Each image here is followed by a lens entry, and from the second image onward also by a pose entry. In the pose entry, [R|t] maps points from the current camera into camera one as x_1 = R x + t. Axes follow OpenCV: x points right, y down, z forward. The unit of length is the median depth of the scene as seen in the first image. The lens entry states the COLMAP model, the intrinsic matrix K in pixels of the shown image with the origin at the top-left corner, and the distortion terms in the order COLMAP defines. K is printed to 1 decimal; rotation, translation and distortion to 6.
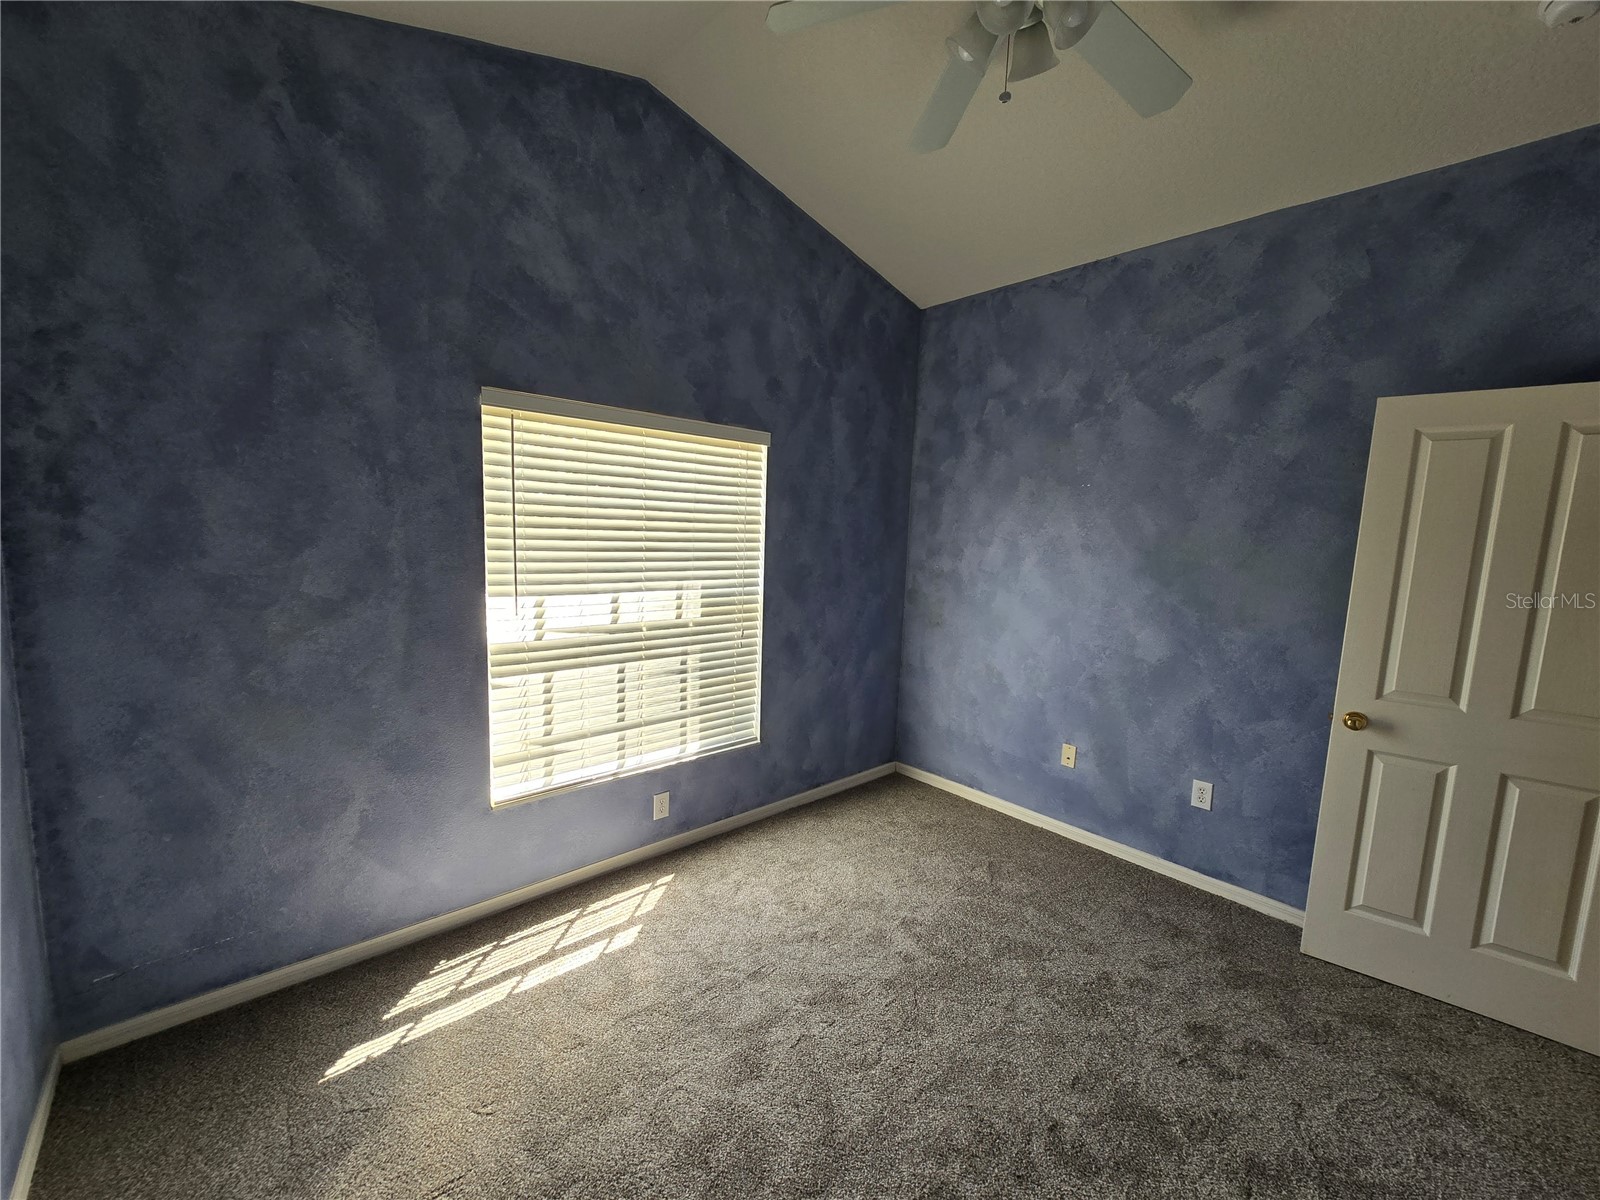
lens RADIAL K [[655.9, 0, 801.7], [0, 655.9, 604.9], [0, 0, 1]] dist [-0.002863, -0.000862]
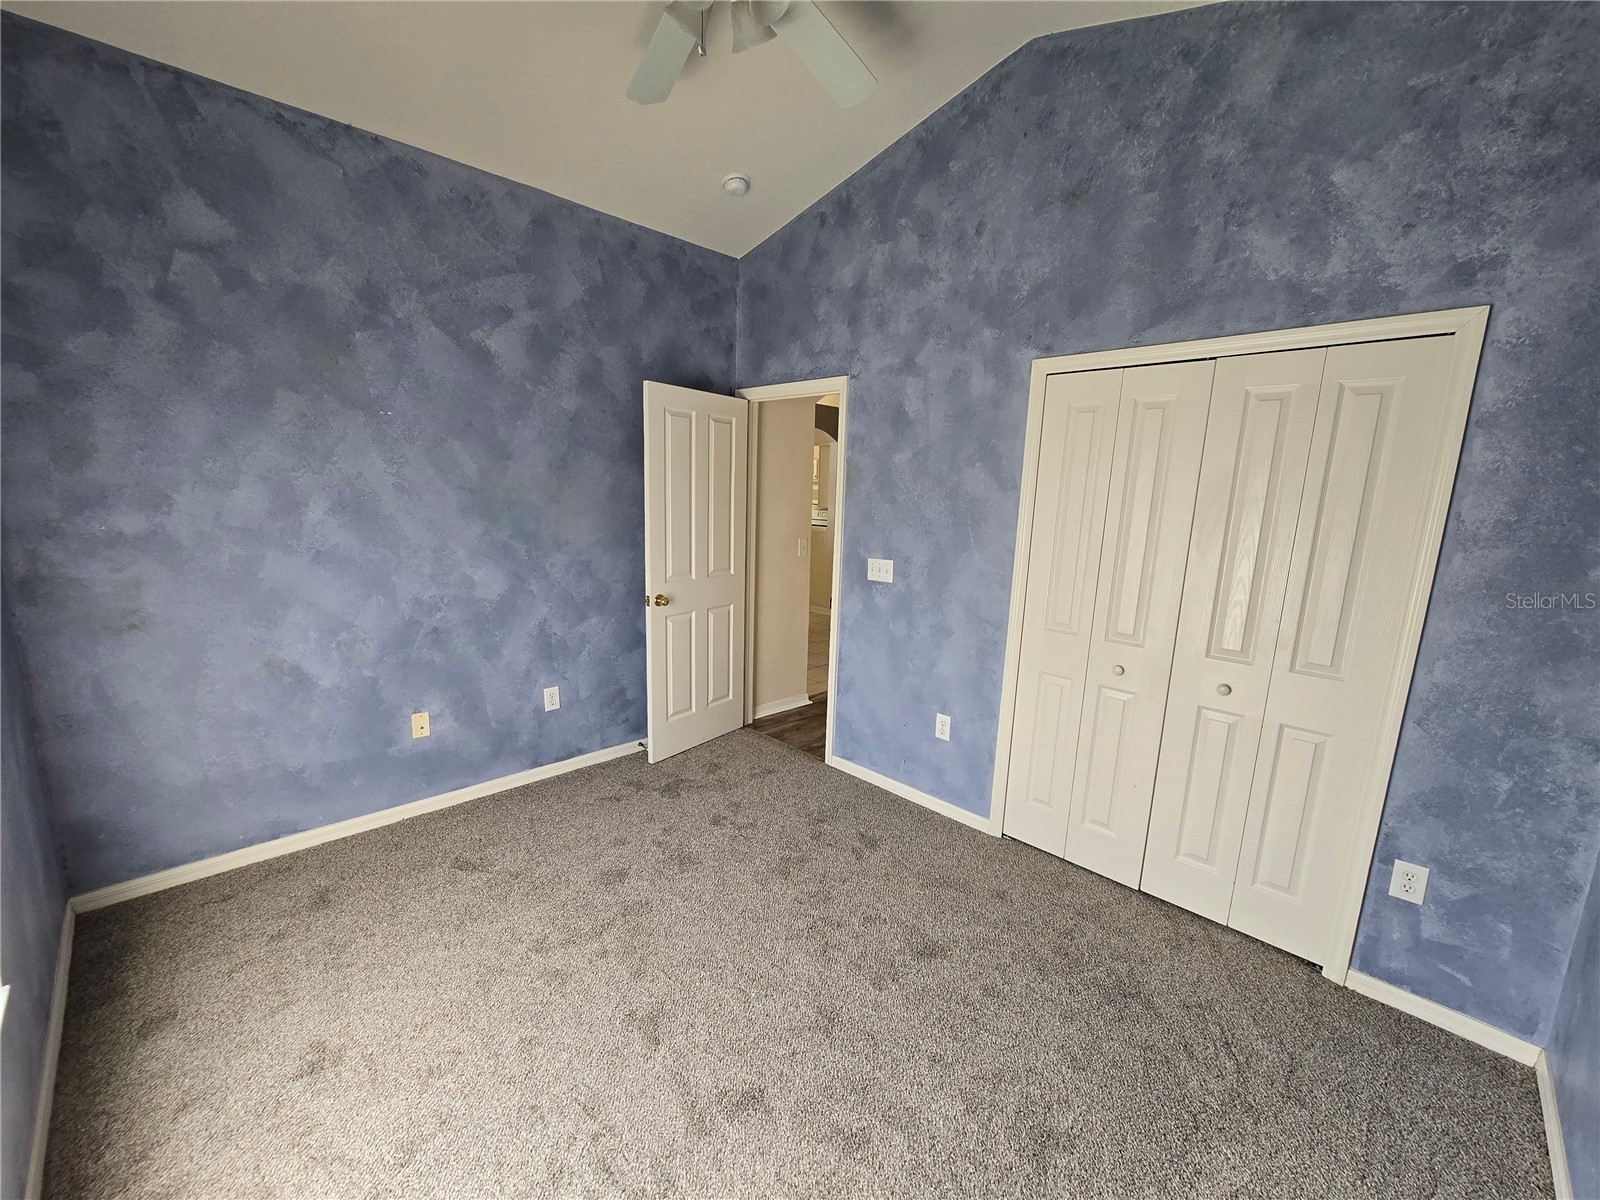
lens RADIAL K [[655.9, 0, 806.1], [0, 655.9, 604.6], [0, 0, 1]] dist [-0.002863, -0.000862]
pose [[-0.052053, -0.208502, 0.976636, -0.520968], [0.084558, 0.973529, 0.212346, -0.083909], [-0.995058, 0.093635, -0.033045, 0.570158]]
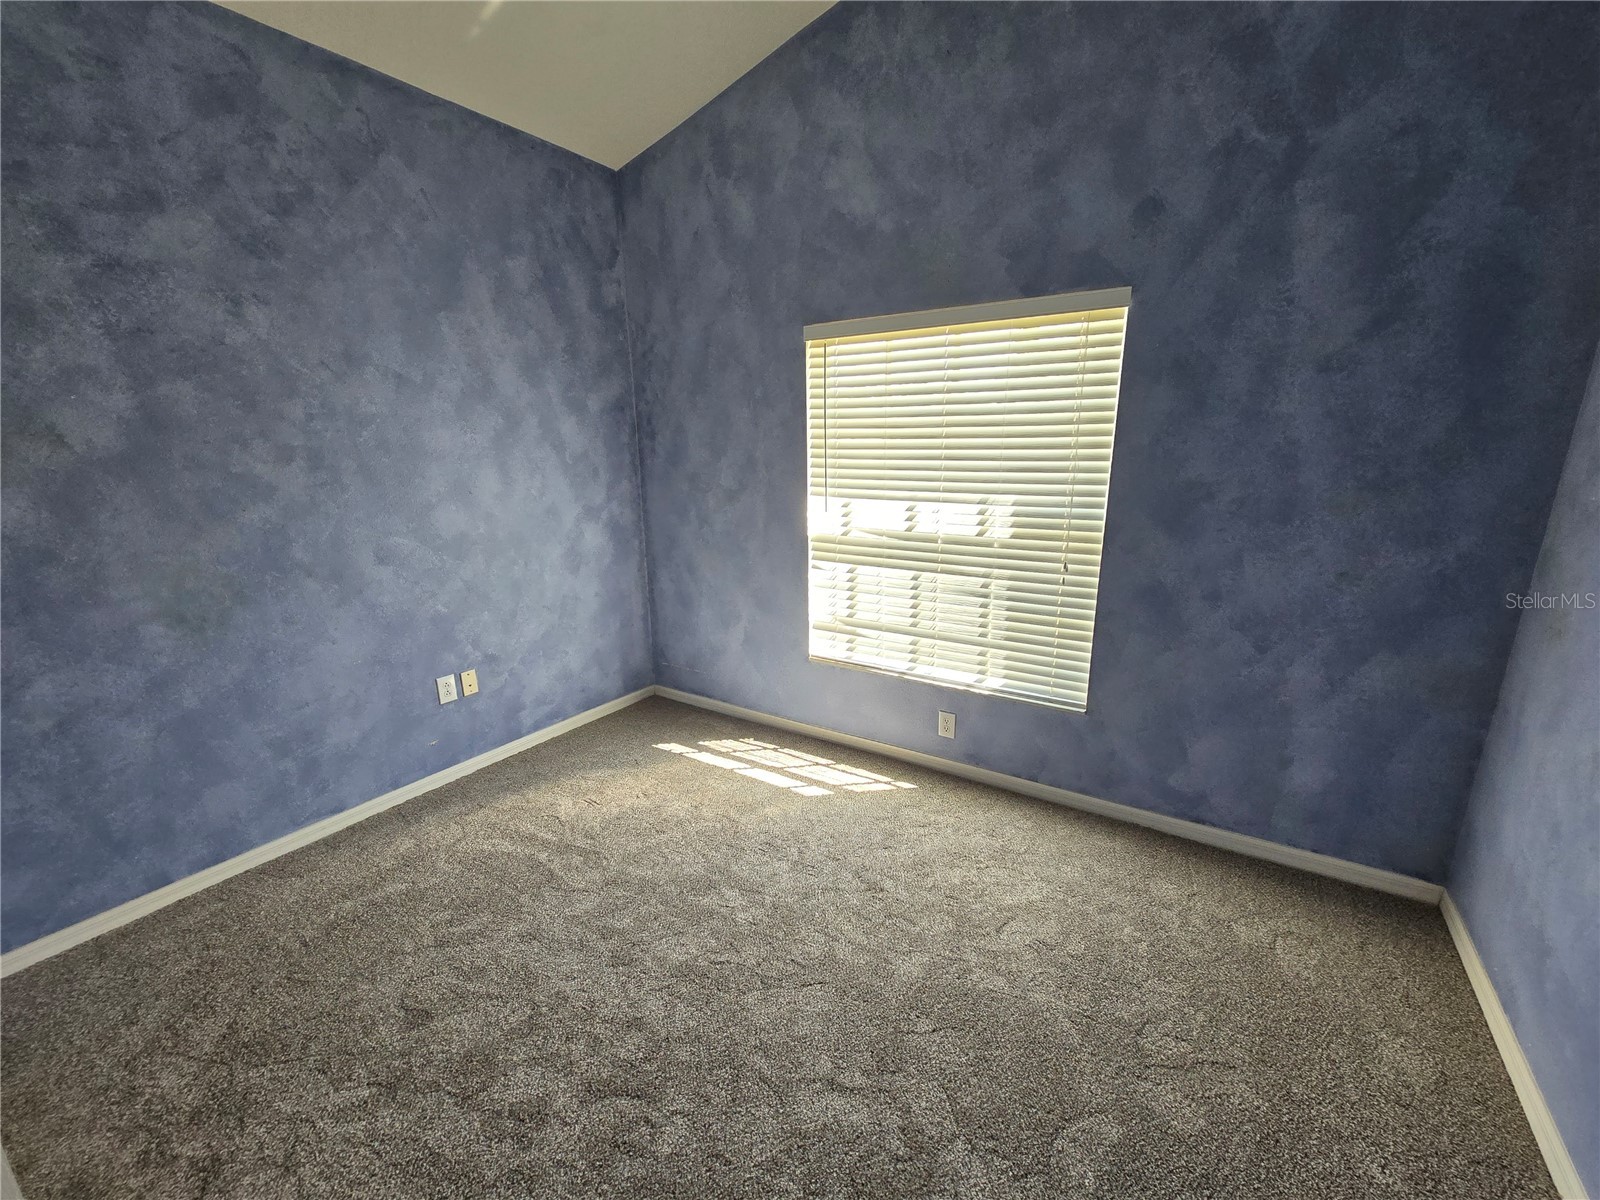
lens RADIAL K [[655.9, 0, 802.3], [0, 655.9, 605.2], [0, 0, 1]] dist [-0.002863, -0.000862]
pose [[0.249252, 0.199459, -0.947676, 0.654151], [-0.092686, 0.978982, 0.181670, -0.028229], [0.963993, 0.042555, 0.262500, 0.550259]]
